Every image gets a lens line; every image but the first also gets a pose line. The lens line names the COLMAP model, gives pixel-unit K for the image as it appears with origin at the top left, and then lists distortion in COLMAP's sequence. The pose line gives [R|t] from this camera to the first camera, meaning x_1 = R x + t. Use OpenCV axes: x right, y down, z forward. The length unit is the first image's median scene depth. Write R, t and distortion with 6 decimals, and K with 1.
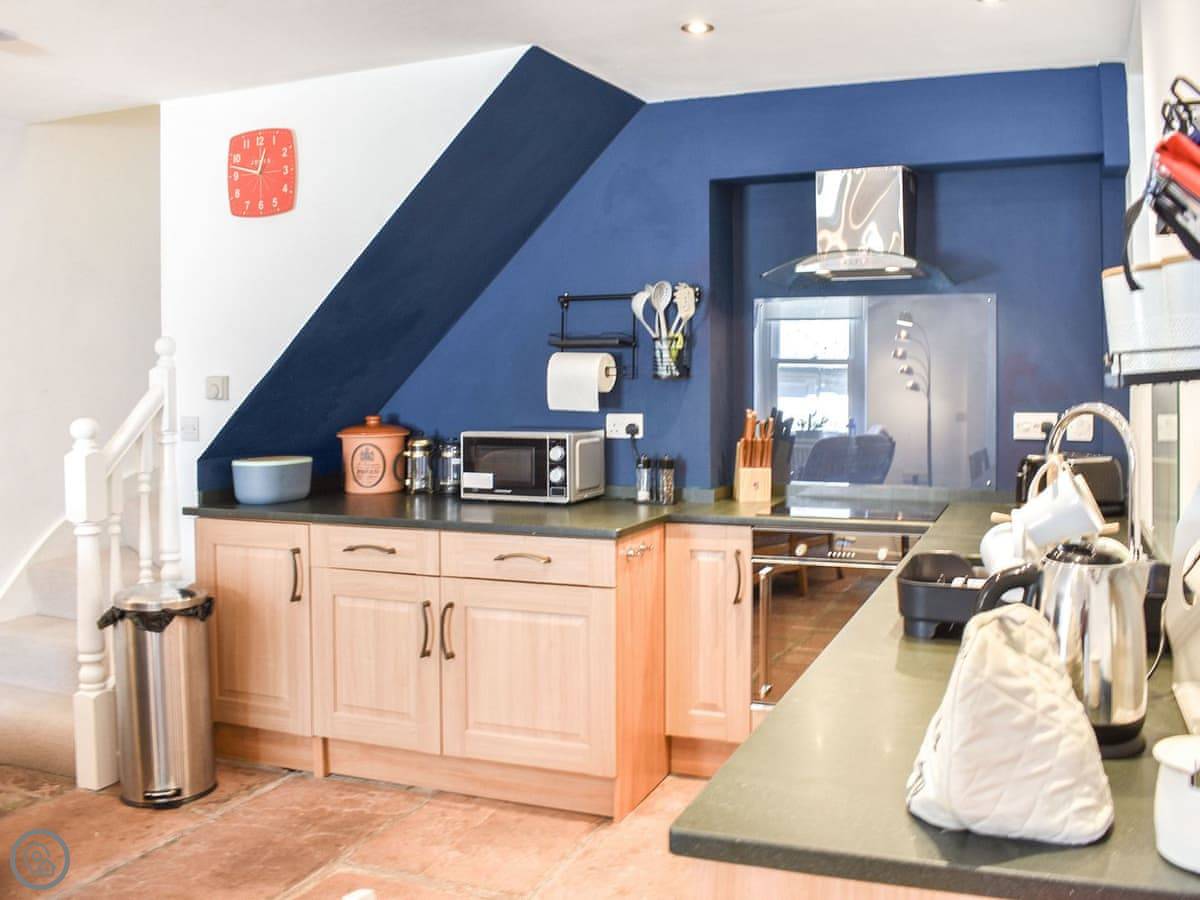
lens RADIAL K [[1142.9, 0, 602.1], [0, 1142.9, 362.8], [0, 0, 1]] dist [-0.079642, -0.020365]
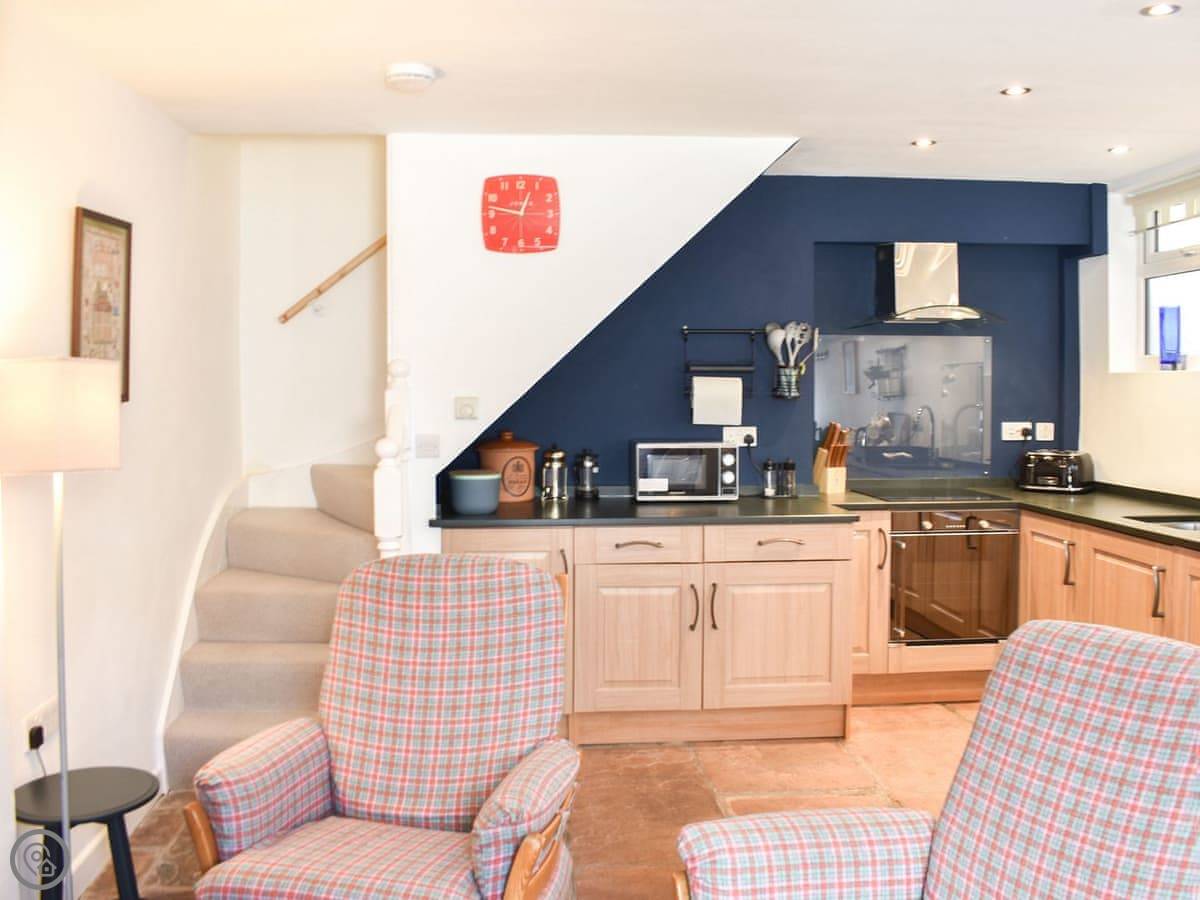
lens RADIAL K [[1133.2, 0, 641.9], [0, 1133.2, 389.9], [0, 0, 1]] dist [-0.088976, -0.004979]
pose [[0.893117, 0.001358, 0.449822, -0.687545], [-0.008370, 0.999872, 0.013599, -0.011591], [-0.449746, -0.015911, 0.893015, -0.041869]]
